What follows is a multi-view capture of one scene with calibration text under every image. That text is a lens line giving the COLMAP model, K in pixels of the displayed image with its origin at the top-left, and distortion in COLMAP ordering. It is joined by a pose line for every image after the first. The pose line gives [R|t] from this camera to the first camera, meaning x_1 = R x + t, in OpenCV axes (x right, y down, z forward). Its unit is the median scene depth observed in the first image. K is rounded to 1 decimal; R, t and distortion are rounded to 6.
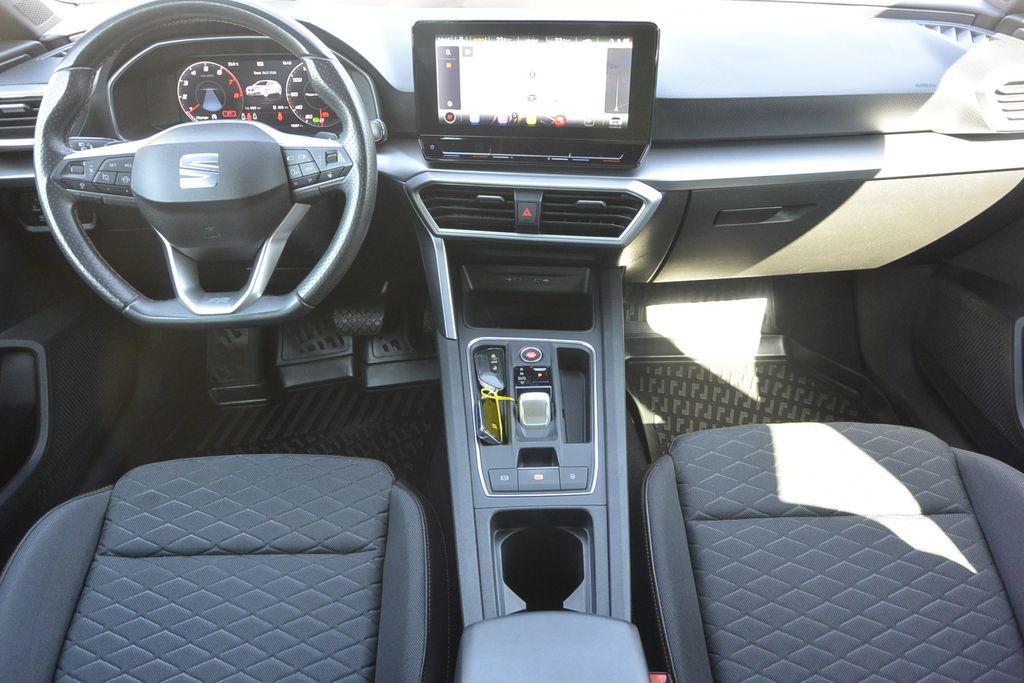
lens RADIAL K [[785.6, 0, 505.4], [0, 785.6, 337.0], [0, 0, 1]] dist [-0.005795, 0.016494]
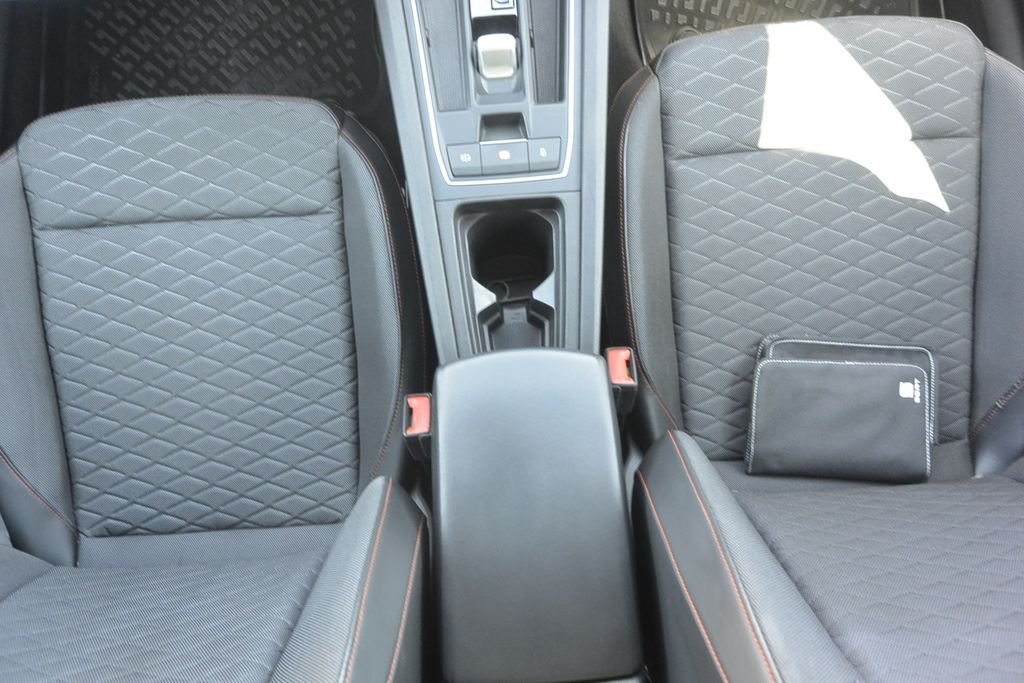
lens RADIAL K [[811.6, 0, 503.8], [0, 811.6, 364.9], [0, 0, 1]] dist [0.010127, -0.017556]
pose [[0.998273, -0.056573, 0.015832, 0.012338], [0.028359, 0.700087, 0.713495, -0.280032], [-0.051449, -0.711813, 0.700482, 0.176058]]
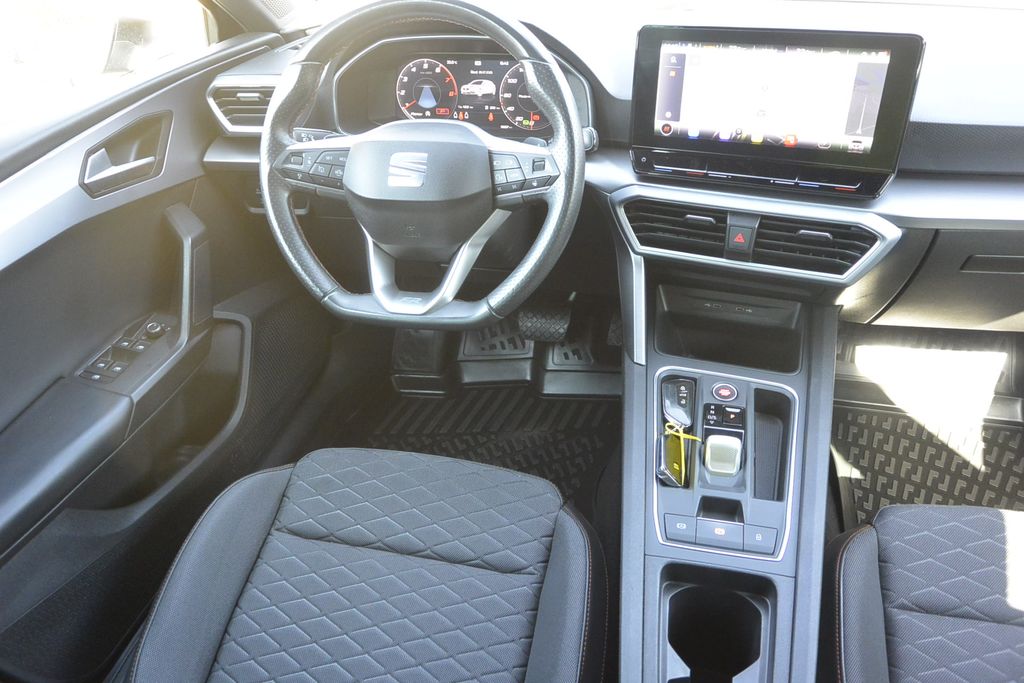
lens RADIAL K [[785.6, 0, 503.2], [0, 785.6, 339.5], [0, 0, 1]] dist [-0.005795, 0.016494]
pose [[0.967276, 0.118393, -0.224409, -0.020518], [-0.117423, 0.992924, 0.017714, -0.026431], [0.224918, 0.009216, 0.974334, 0.051371]]
